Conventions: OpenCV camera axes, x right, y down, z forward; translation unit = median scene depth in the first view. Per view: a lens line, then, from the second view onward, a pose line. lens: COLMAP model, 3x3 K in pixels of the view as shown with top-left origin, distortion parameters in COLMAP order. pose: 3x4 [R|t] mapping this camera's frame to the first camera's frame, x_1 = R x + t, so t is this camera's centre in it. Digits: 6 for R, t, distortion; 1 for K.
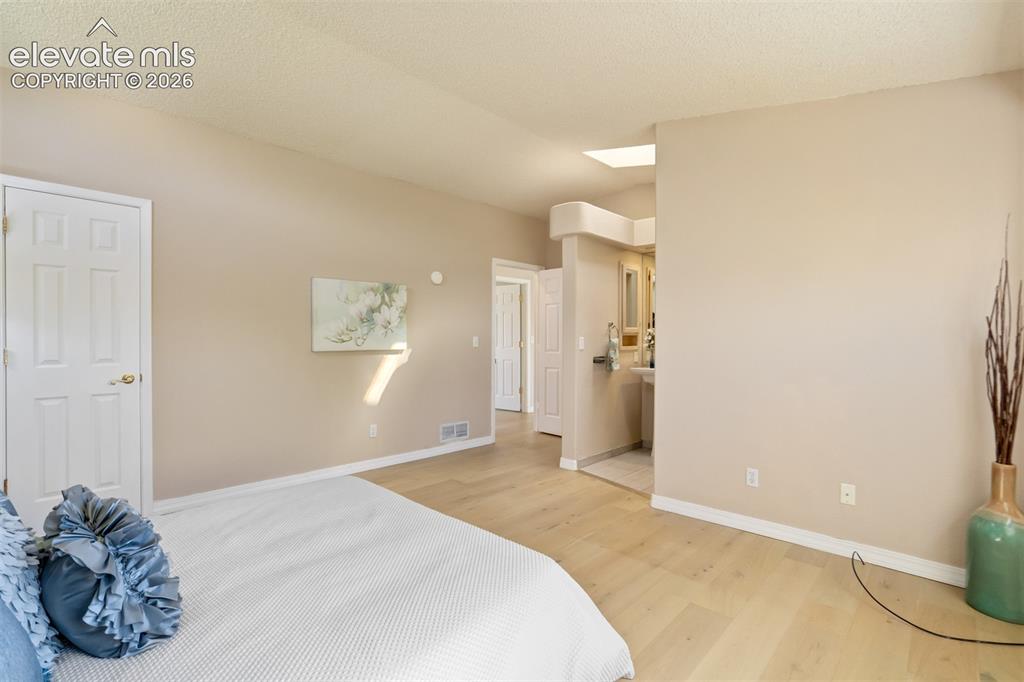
lens RADIAL K [[479.2, 0, 512.1], [0, 479.2, 344.1], [0, 0, 1]] dist [-0.042164, 0.023557]
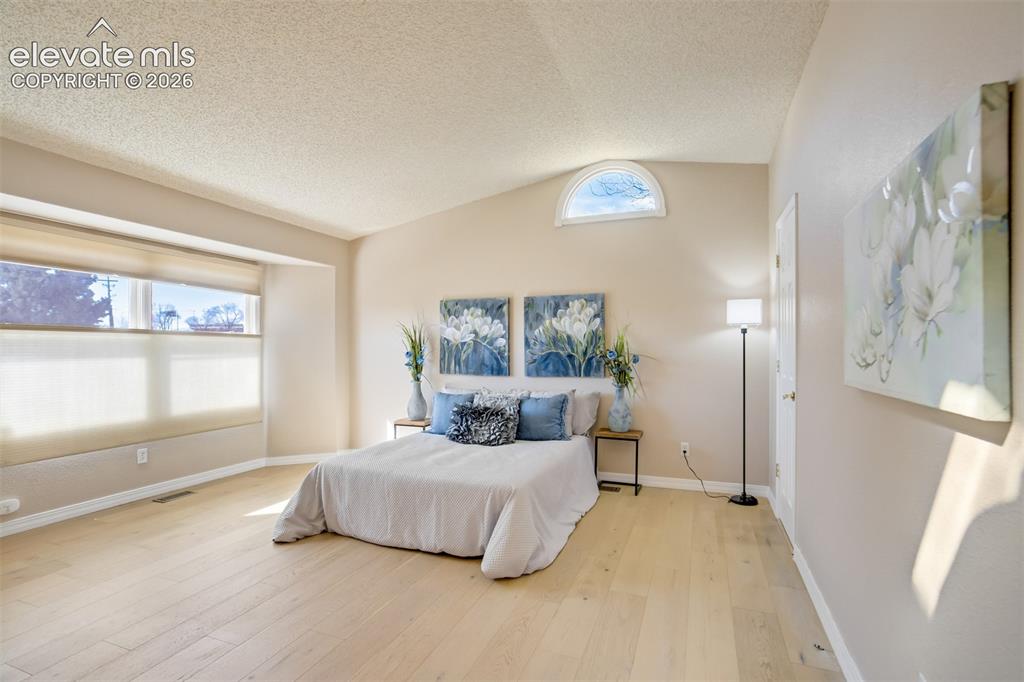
lens RADIAL K [[481.8, 0, 513.6], [0, 481.8, 339.3], [0, 0, 1]] dist [-0.046879, 0.025650]
pose [[-0.925940, -0.011064, -0.377508, 0.026586], [-0.008597, 0.999929, -0.008220, -0.018916], [0.377573, -0.004366, -0.925970, 1.148020]]
